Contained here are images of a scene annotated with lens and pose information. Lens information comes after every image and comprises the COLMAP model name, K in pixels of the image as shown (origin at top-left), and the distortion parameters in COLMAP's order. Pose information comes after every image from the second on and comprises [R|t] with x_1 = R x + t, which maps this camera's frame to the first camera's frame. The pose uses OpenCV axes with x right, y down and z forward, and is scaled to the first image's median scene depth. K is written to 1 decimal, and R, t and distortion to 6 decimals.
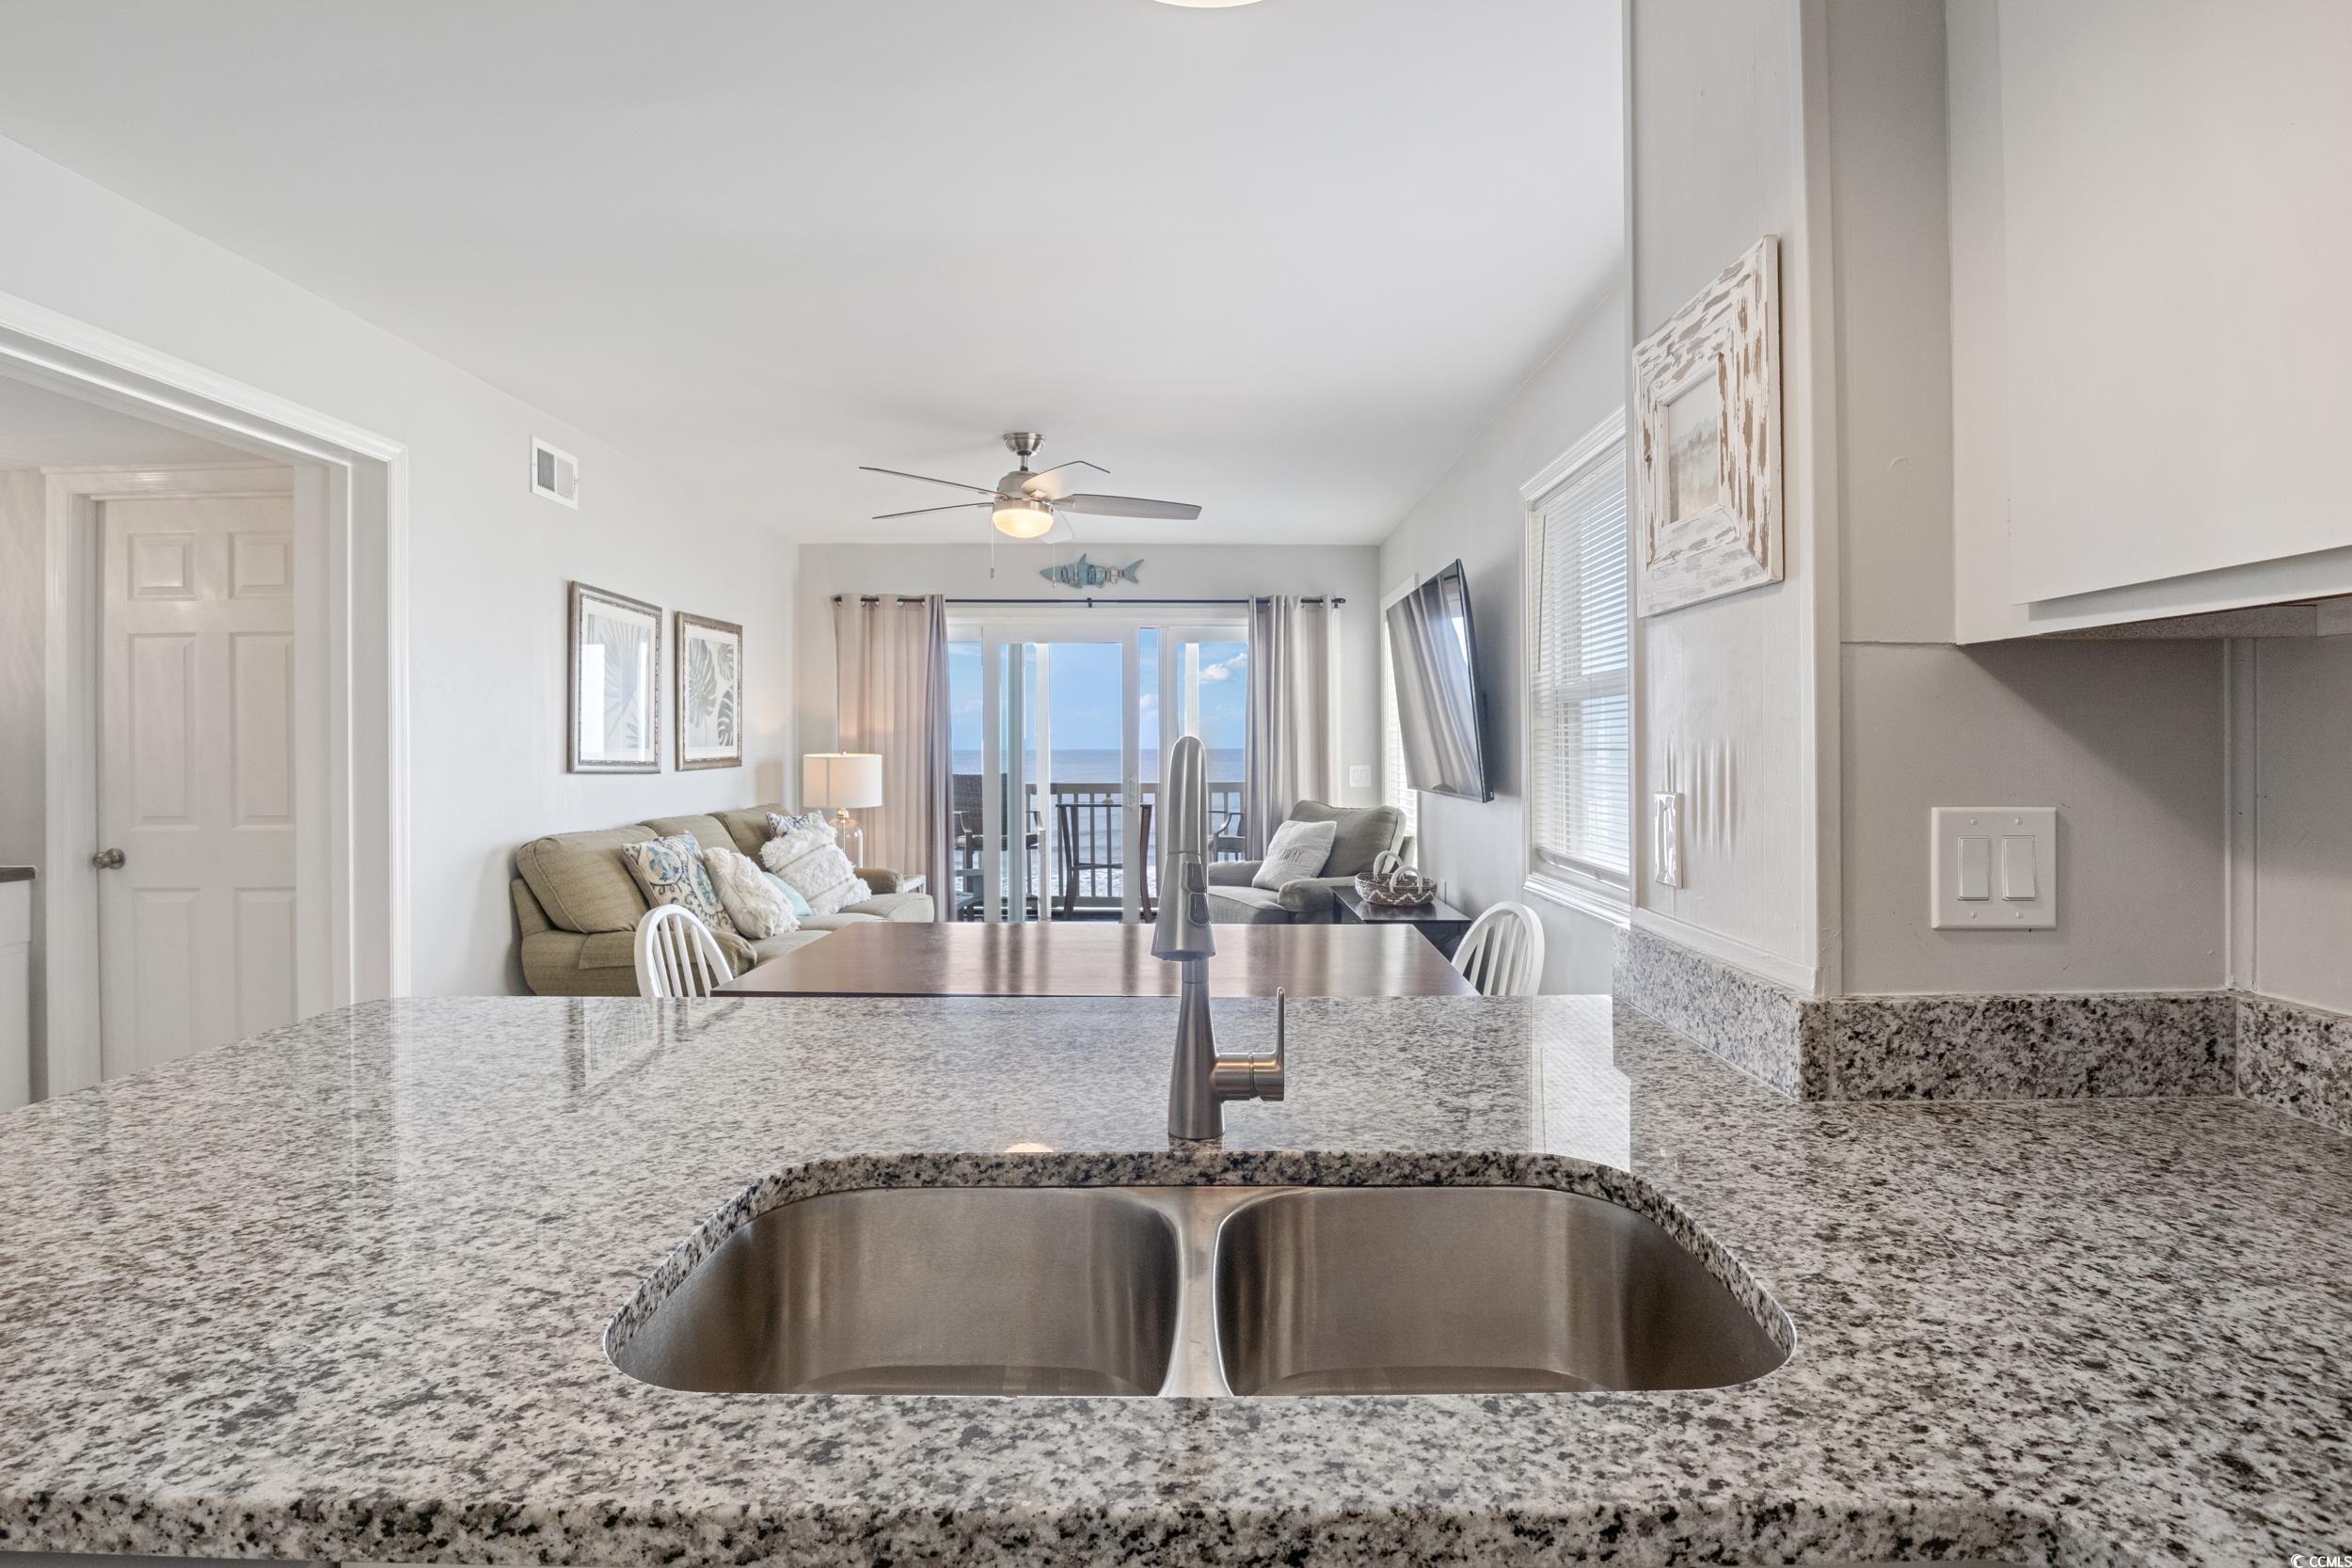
lens RADIAL K [[1183.5, 0, 1175.3], [0, 1183.5, 749.0], [0, 0, 1]] dist [-0.010514, -0.000383]
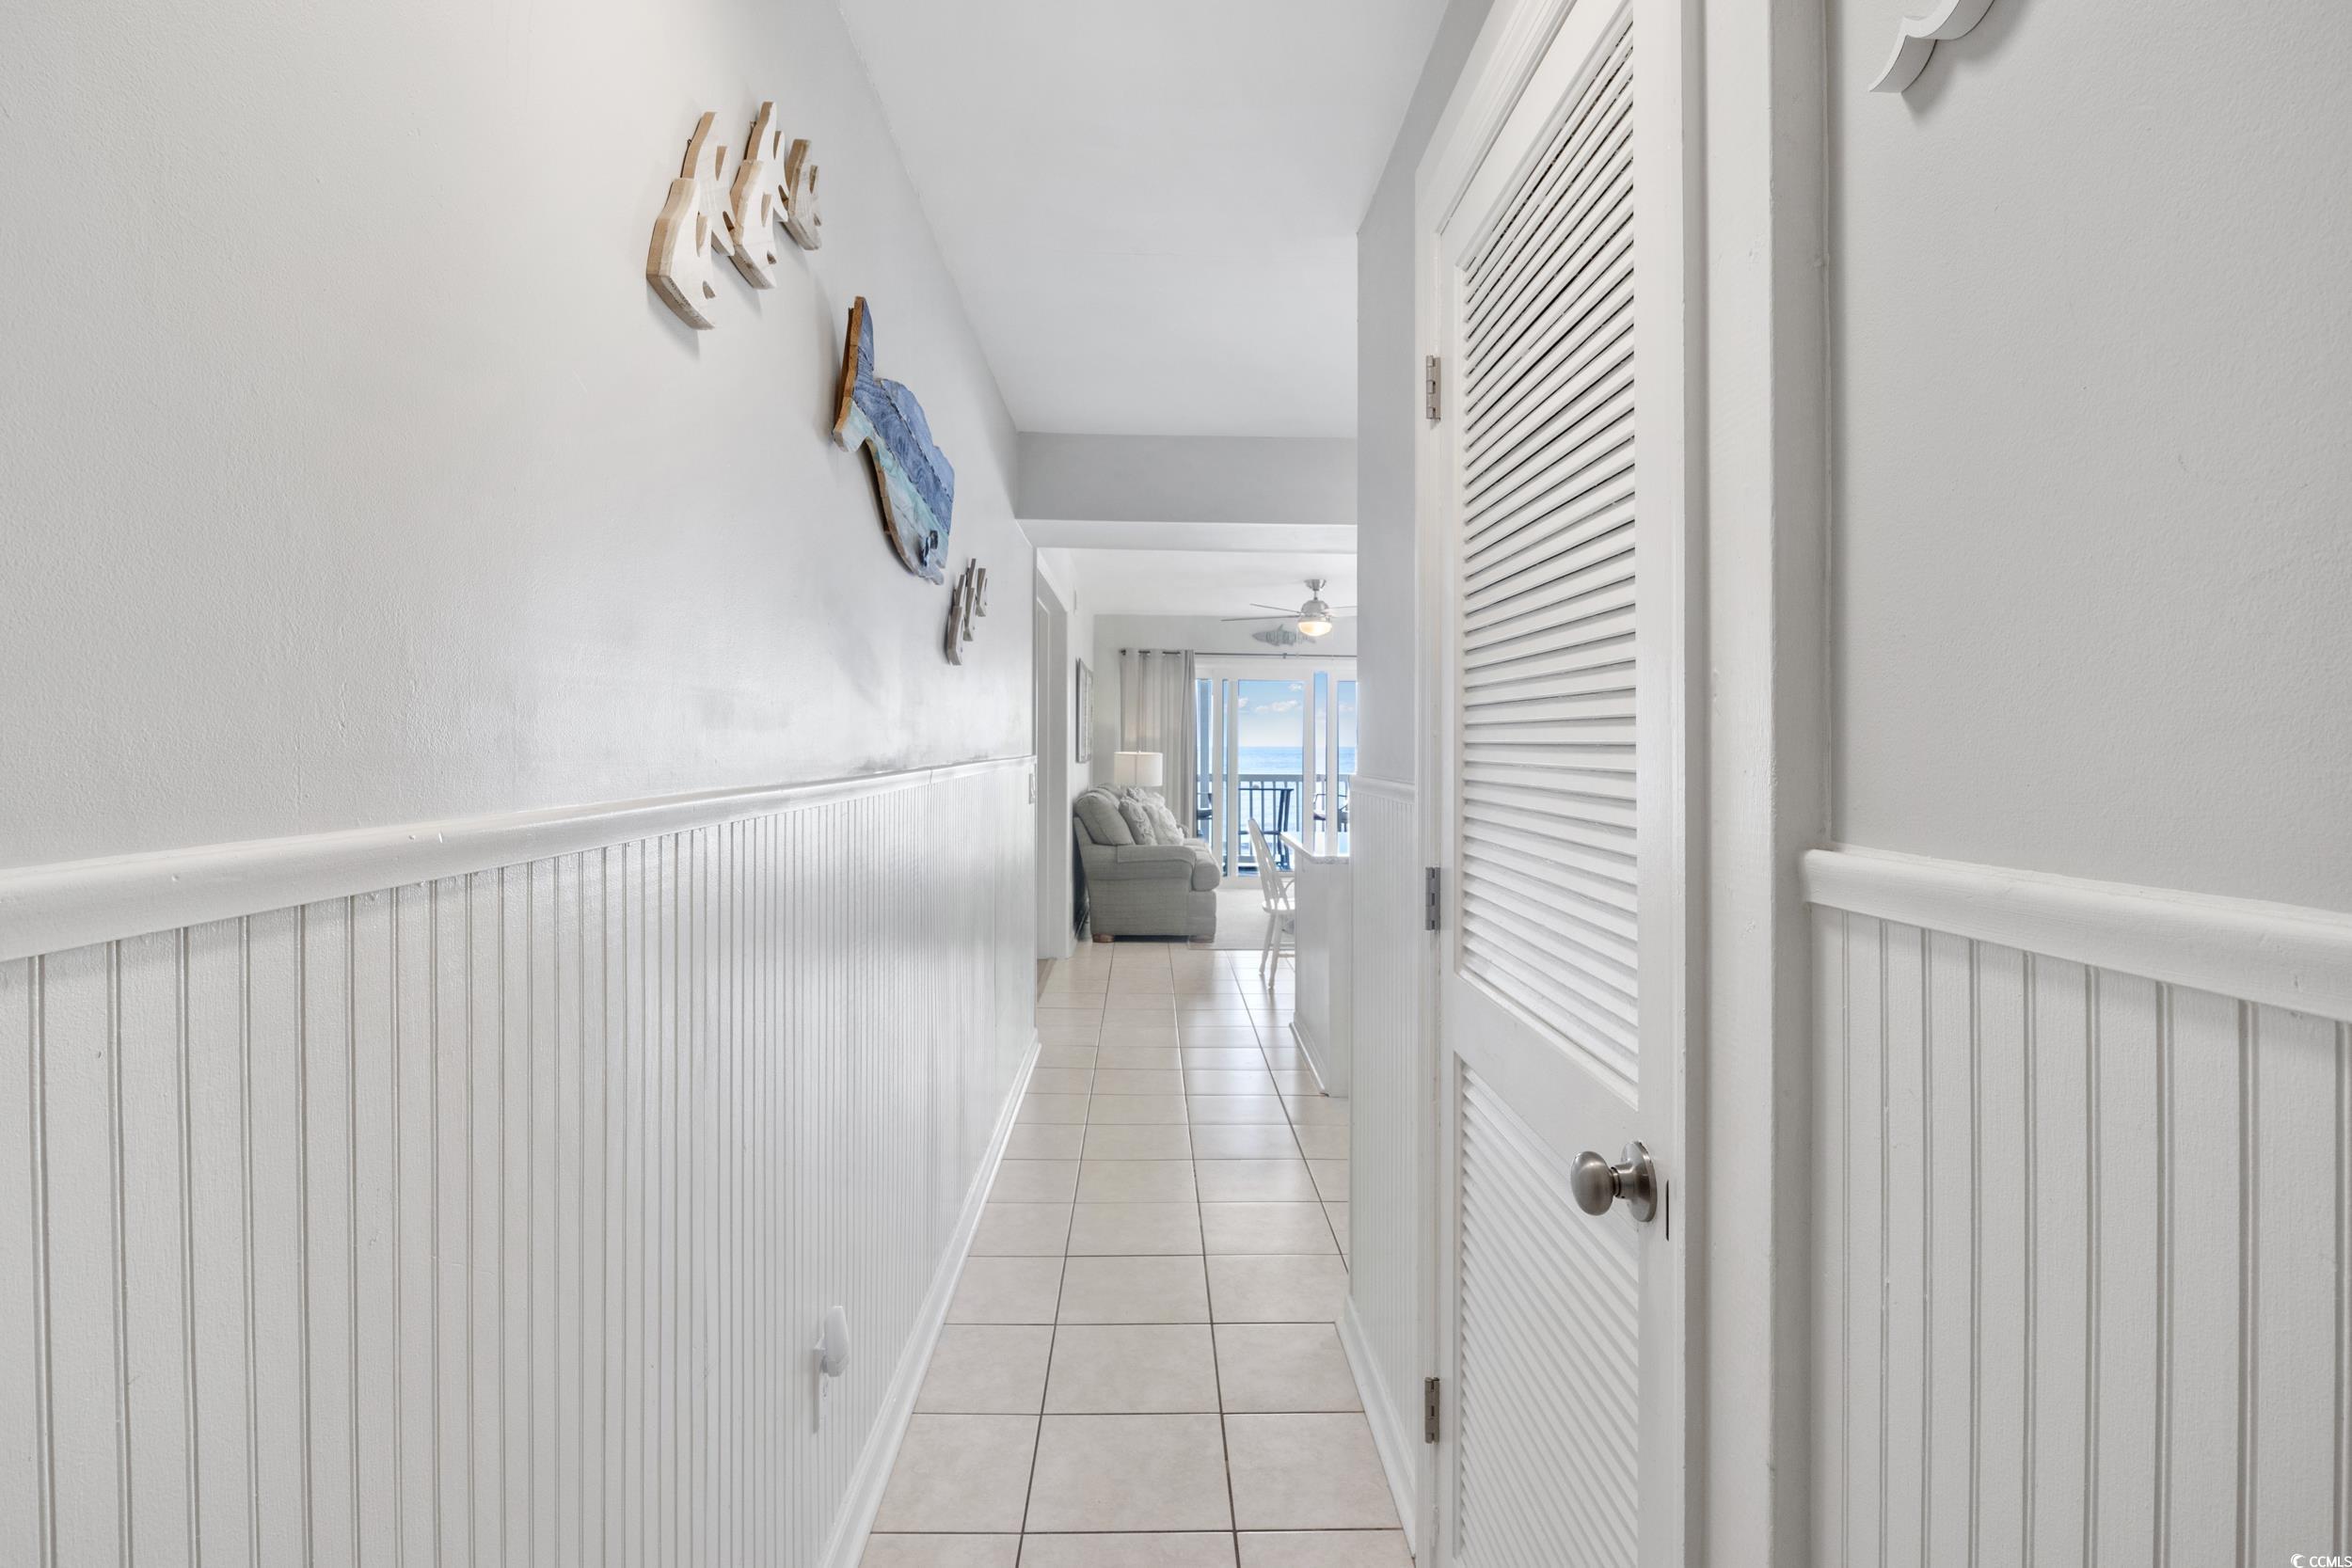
lens RADIAL K [[1183.5, 0, 1175.3], [0, 1183.5, 749.0], [0, 0, 1]] dist [-0.010514, -0.000383]
pose [[0.999307, 0.009358, 0.036041, -0.272322], [-0.009406, 0.999955, 0.001170, -0.002168], [-0.036028, -0.001508, 0.999350, -0.548777]]
